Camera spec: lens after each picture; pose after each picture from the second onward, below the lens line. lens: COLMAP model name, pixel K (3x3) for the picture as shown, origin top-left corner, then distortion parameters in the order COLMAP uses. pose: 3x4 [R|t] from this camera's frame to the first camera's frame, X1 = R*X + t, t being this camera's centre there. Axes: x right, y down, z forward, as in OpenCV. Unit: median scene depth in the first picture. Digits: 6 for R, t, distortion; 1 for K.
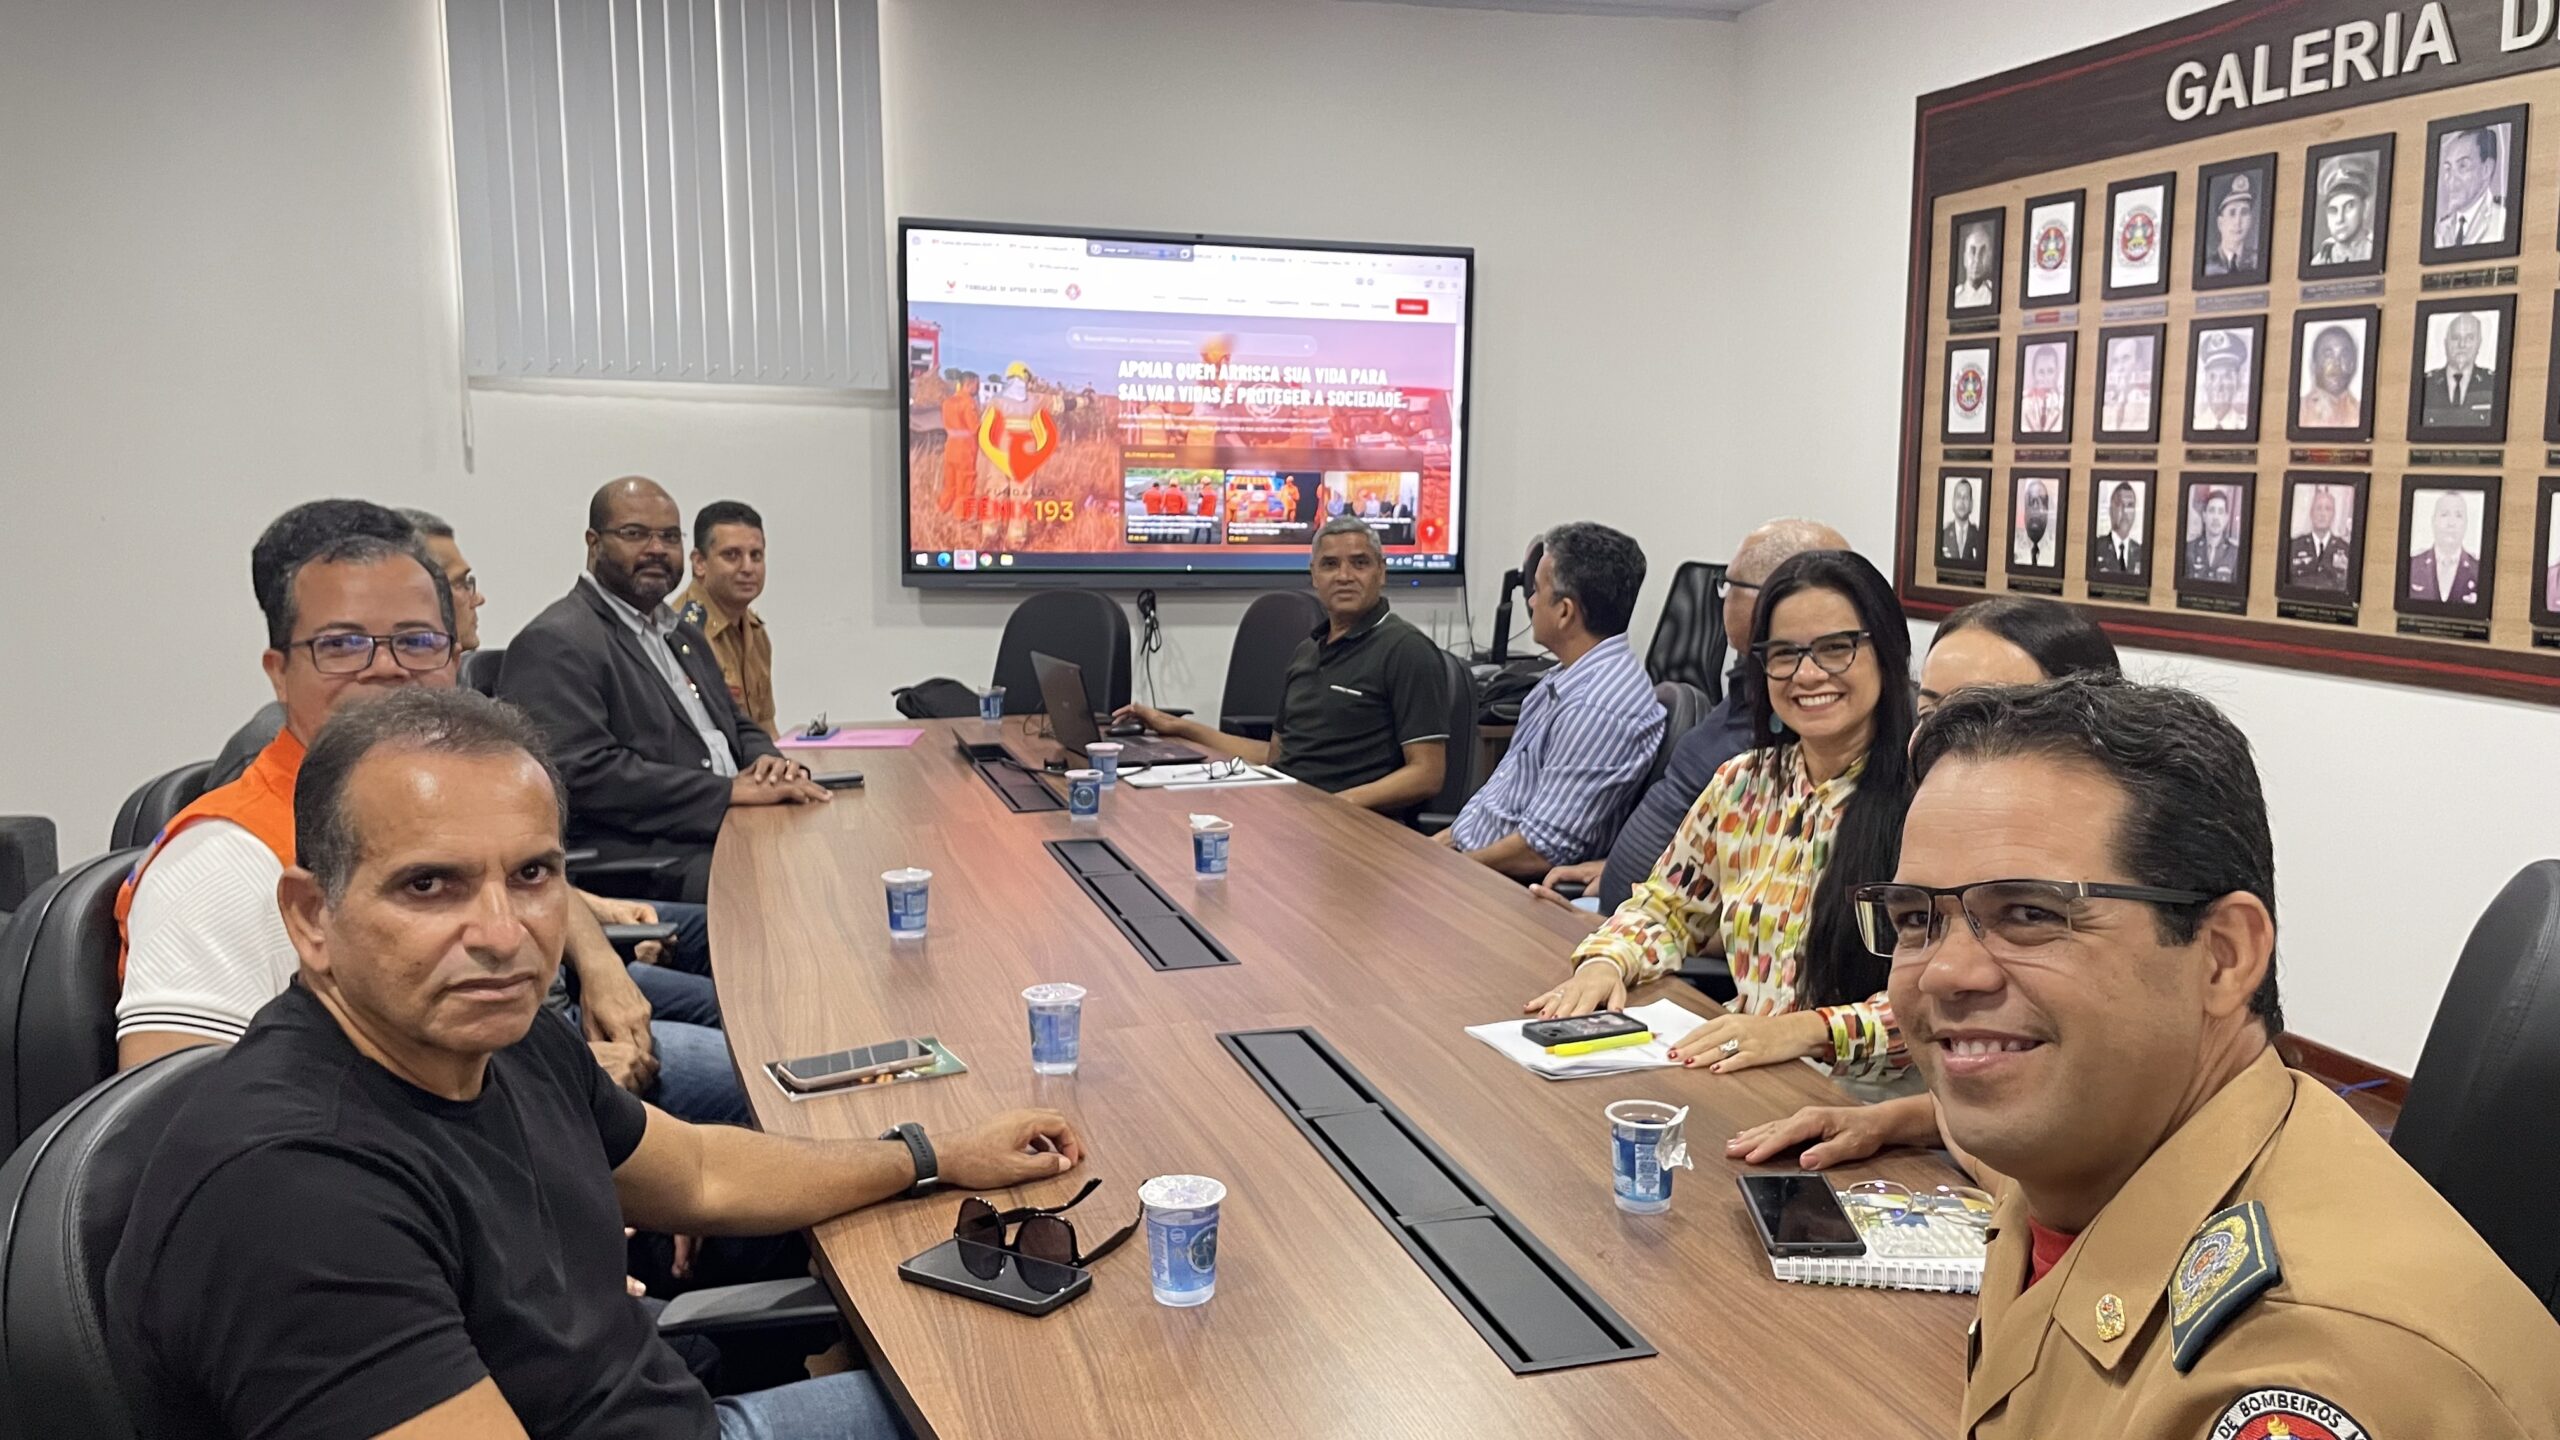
lens RADIAL K [[1928.8, 0, 1276.2], [0, 1928.8, 716.7], [0, 0, 1]] dist [0.081245, -0.114926]
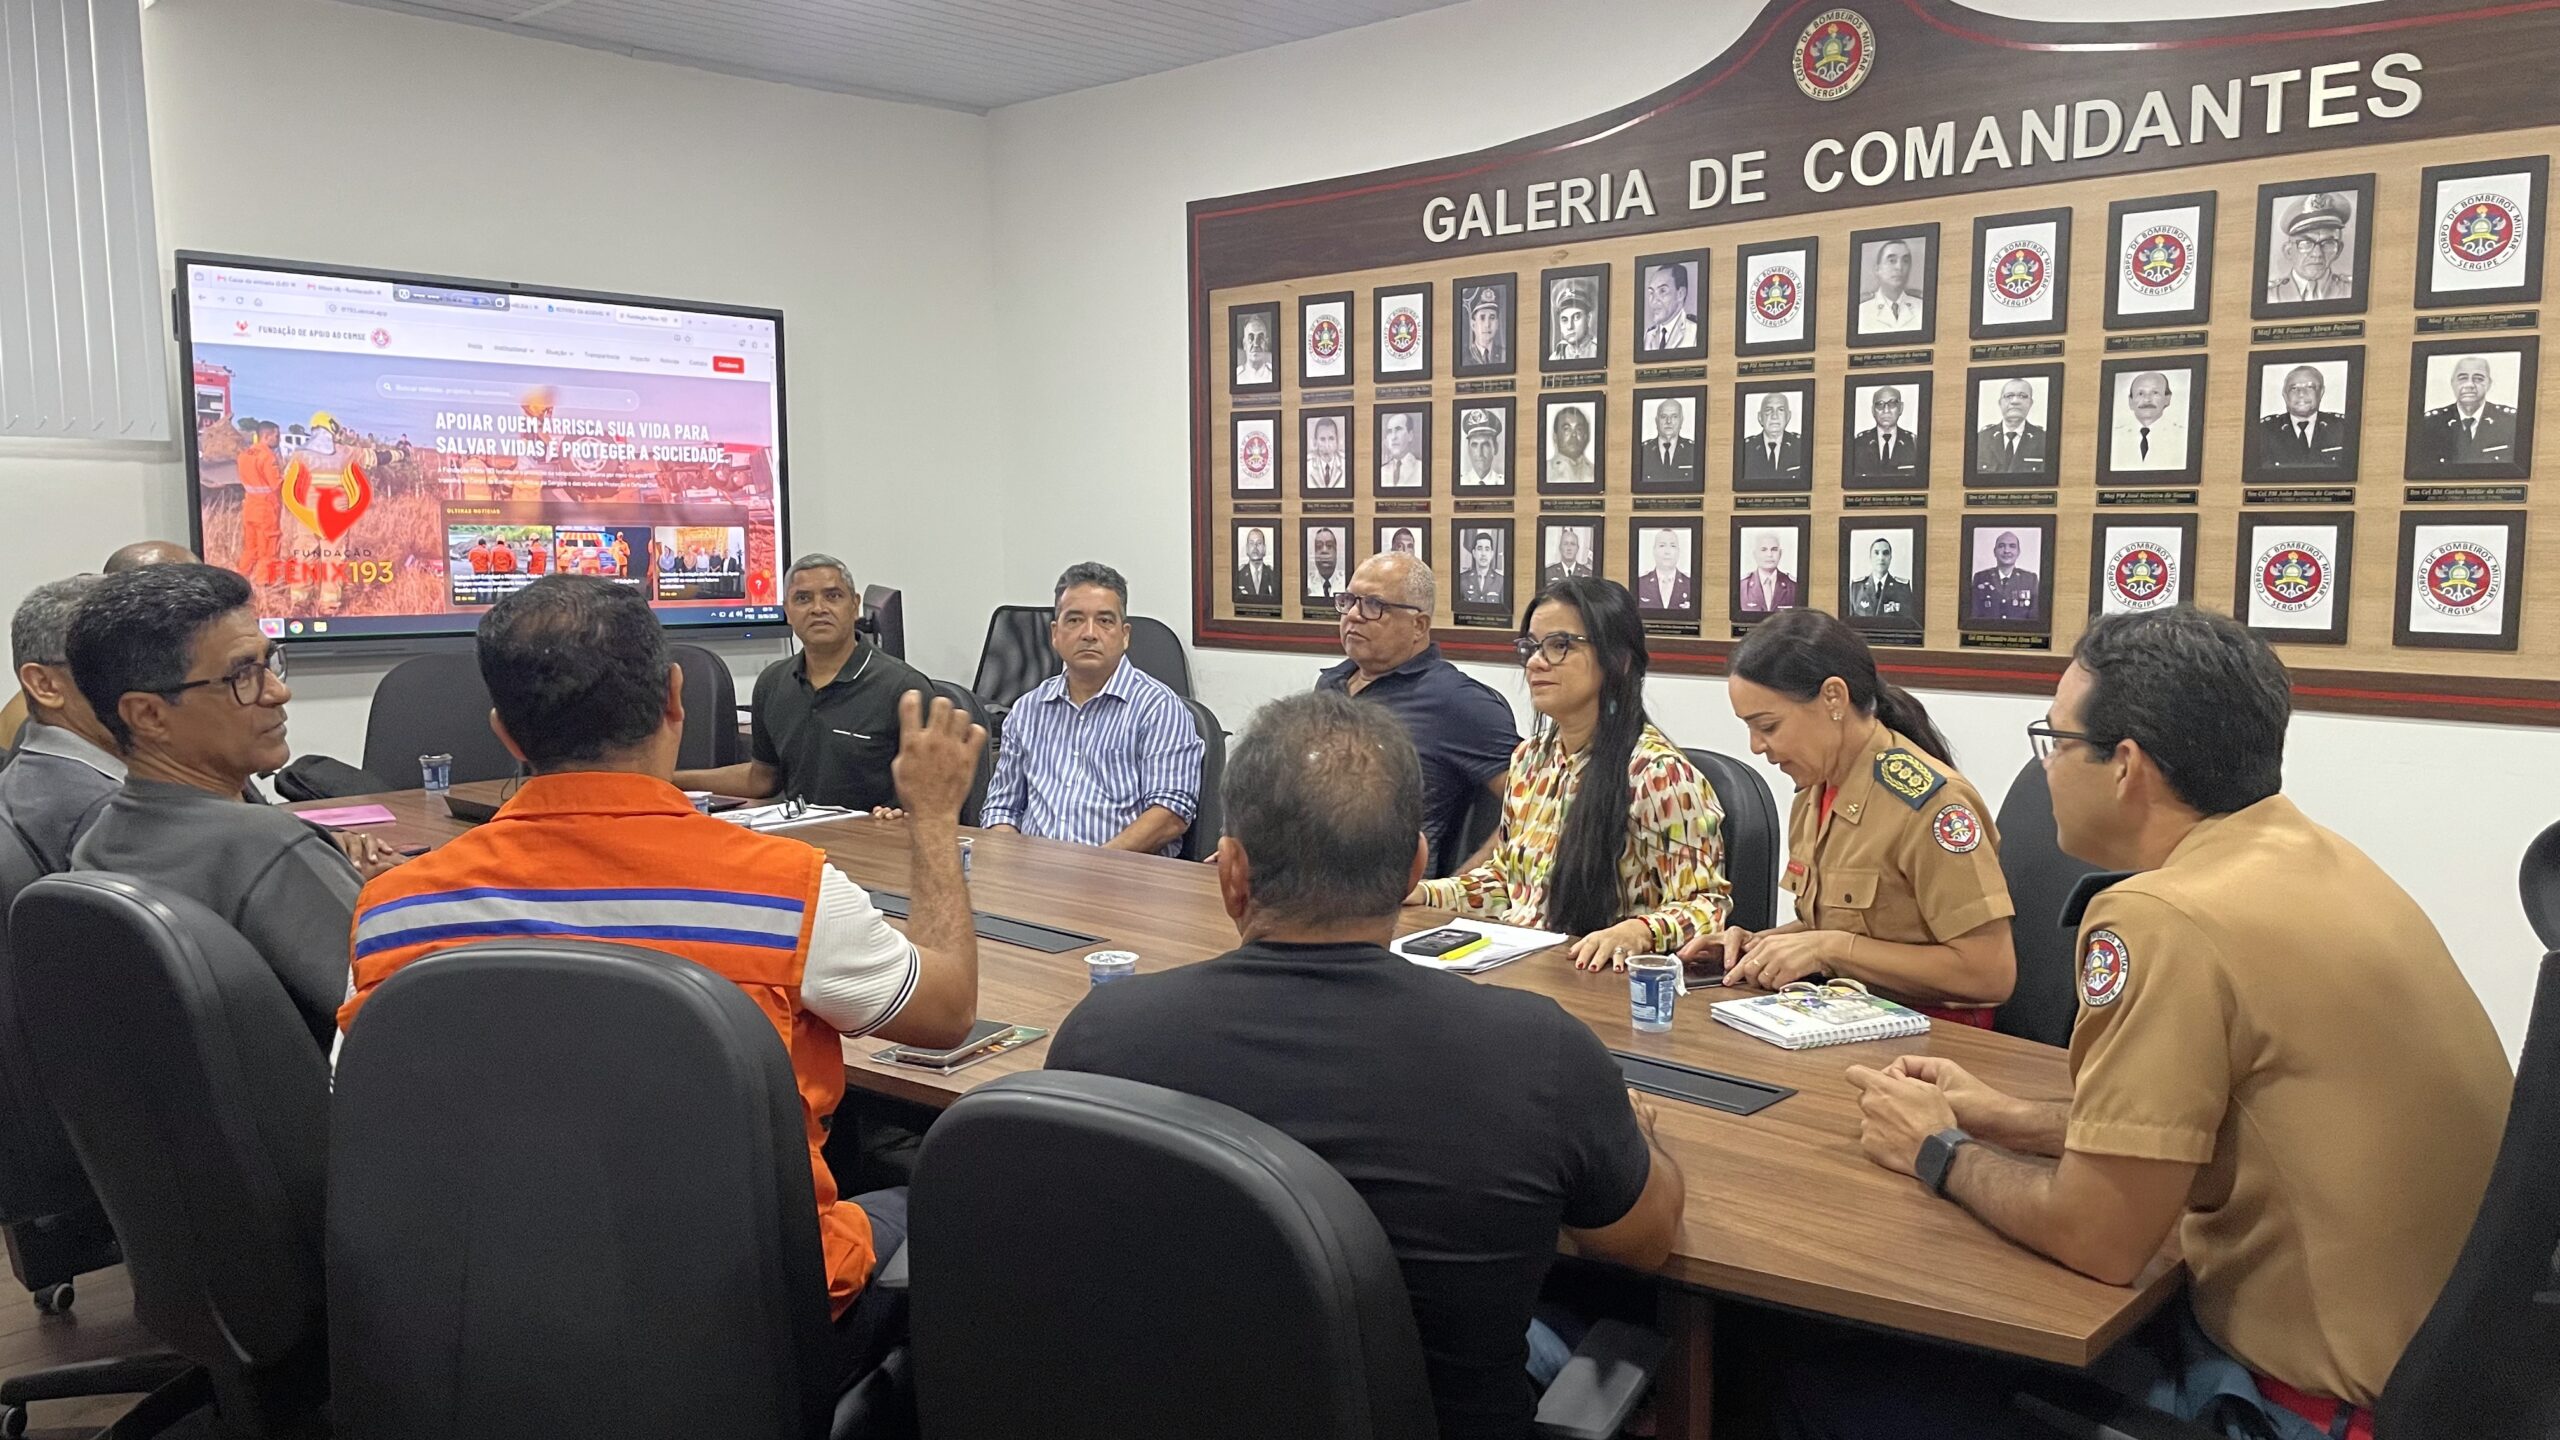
lens RADIAL K [[1928.8, 0, 1273.4], [0, 1928.8, 750.2], [0, 0, 1]] dist [0.081245, -0.114926]
pose [[0.865241, -0.070934, 0.496313, -0.249474], [0.077663, 0.996954, 0.007094, 0.006728], [-0.495305, 0.032408, 0.868115, -0.029810]]
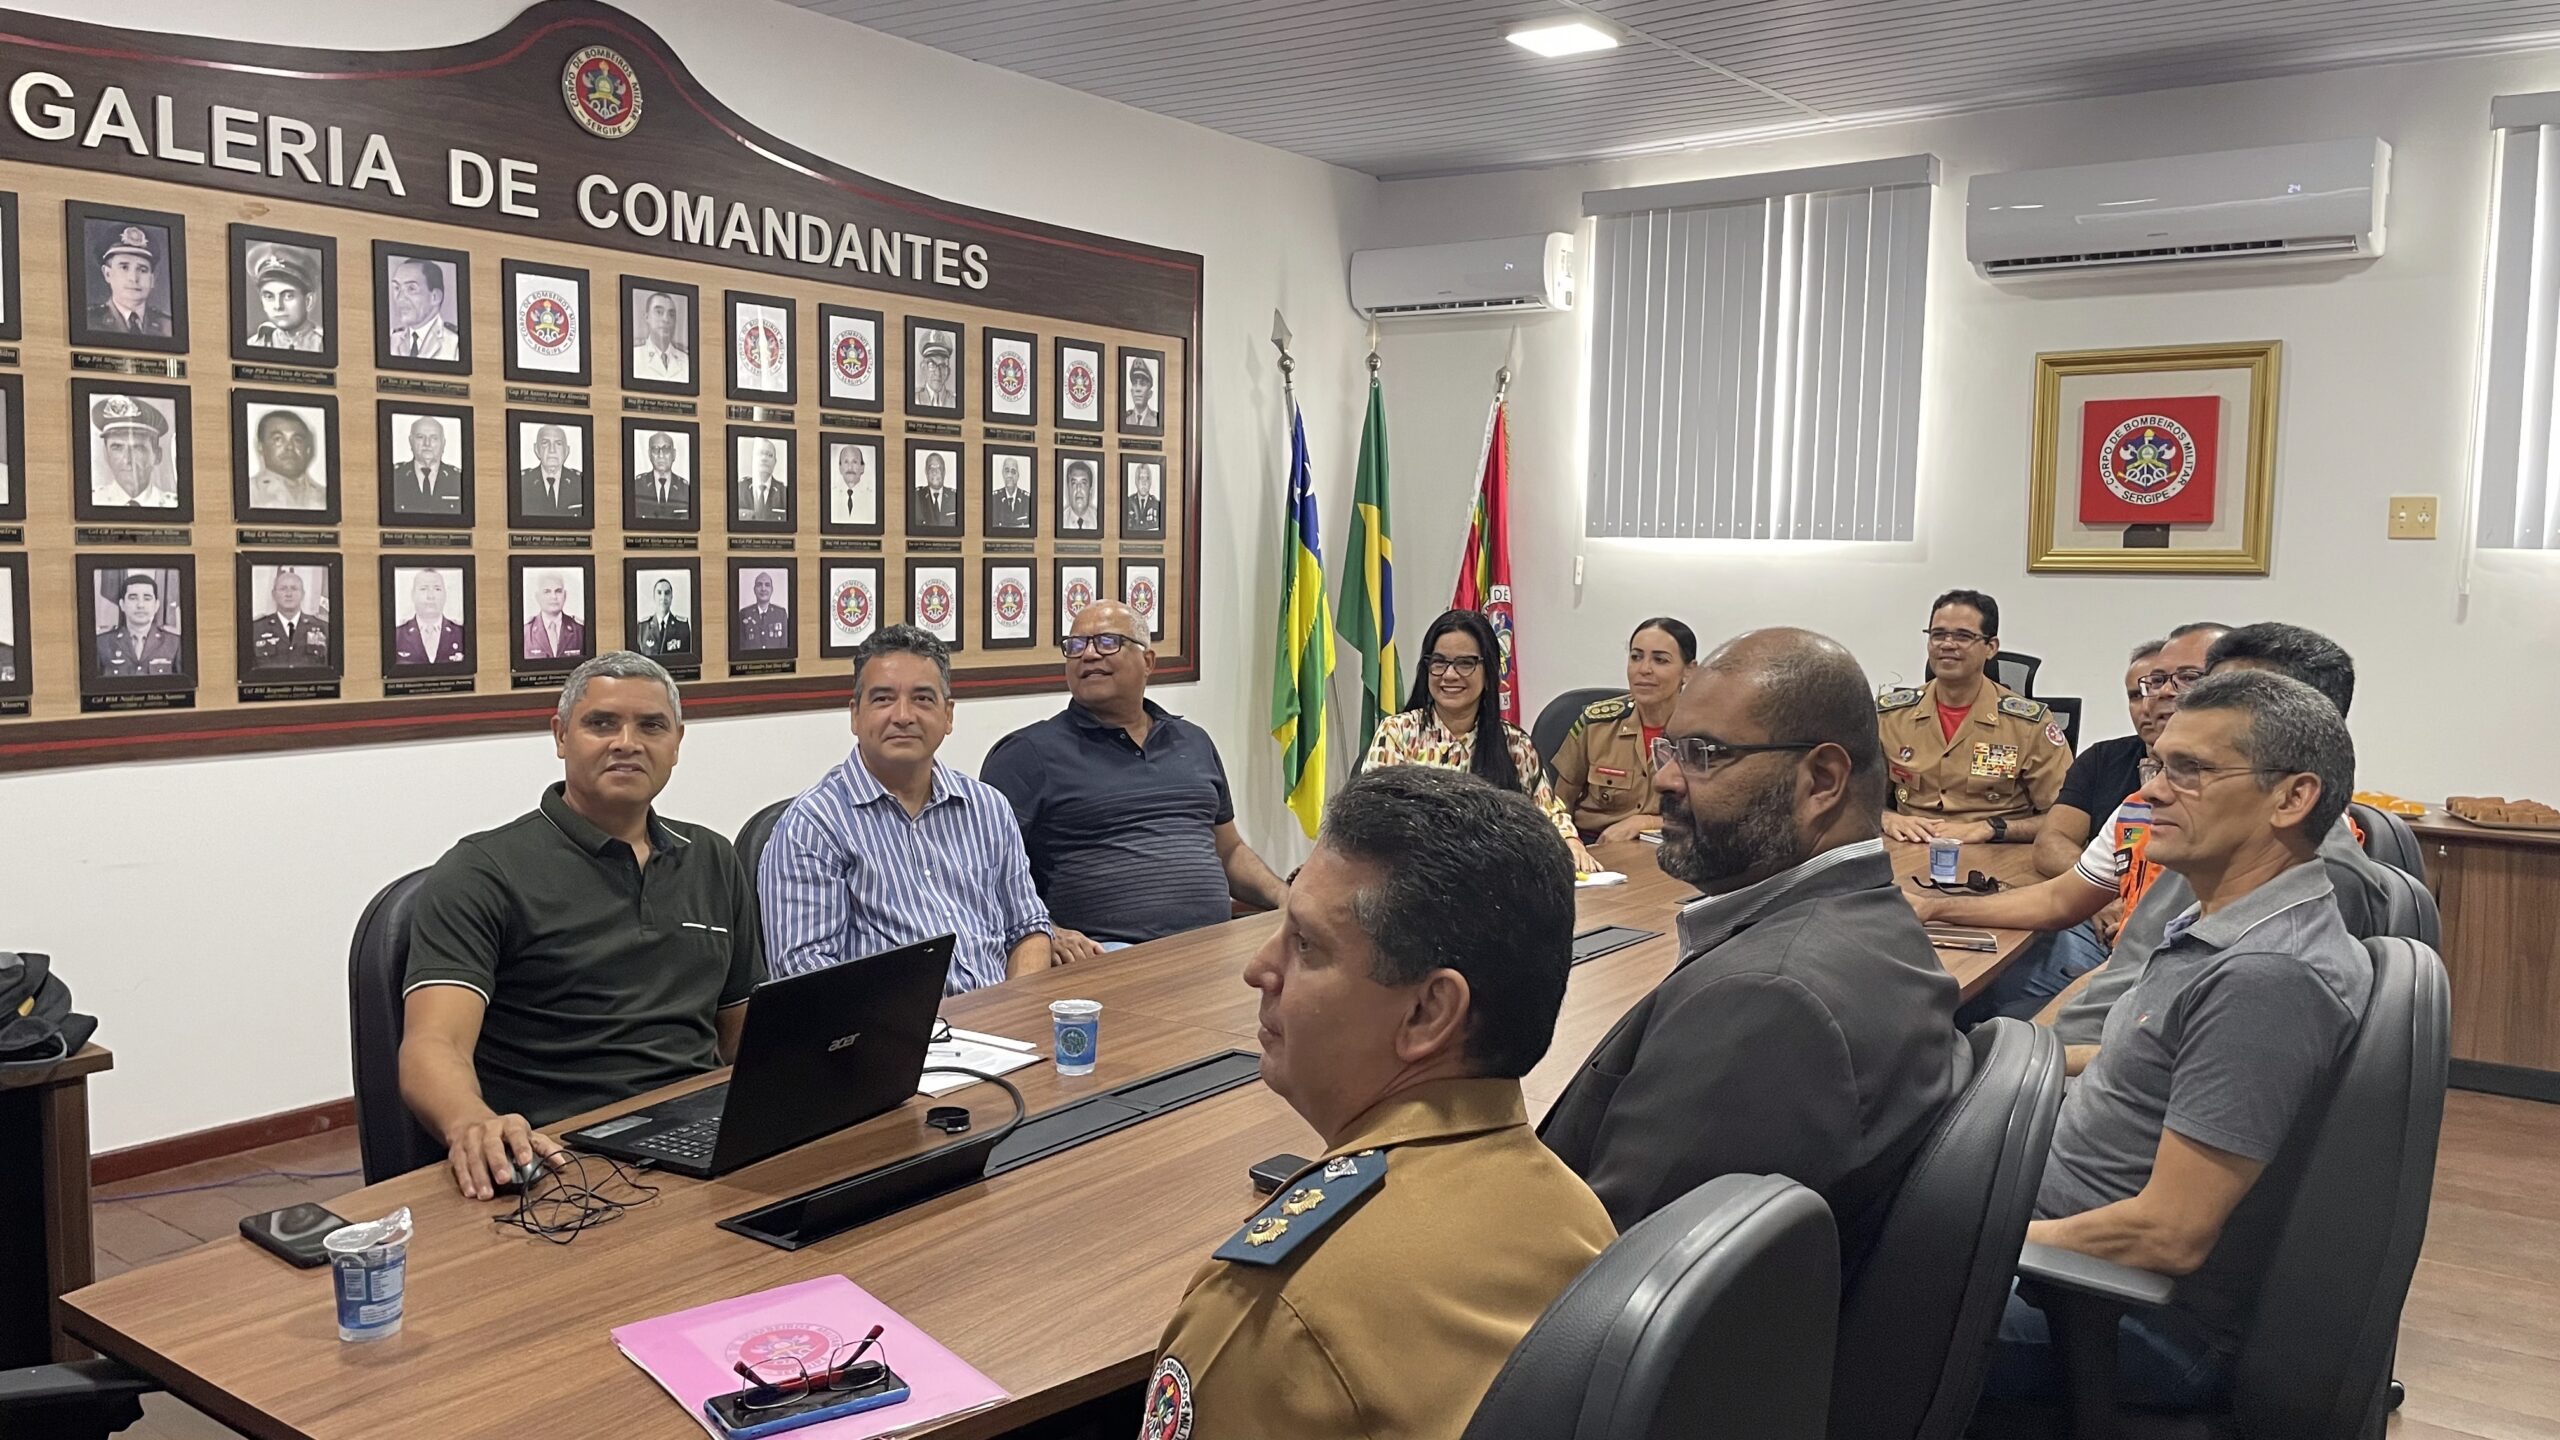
lens RADIAL K [[1928.8, 0, 1298.1], [0, 1928.8, 755.2], [0, 0, 1]] dist [0.081245, -0.114926]
pose [[-0.611126, -0.092122, 0.786154, -0.491425], [0.096229, 0.977190, 0.189312, -0.136186], [-0.785662, 0.191344, -0.588322, 0.998752]]
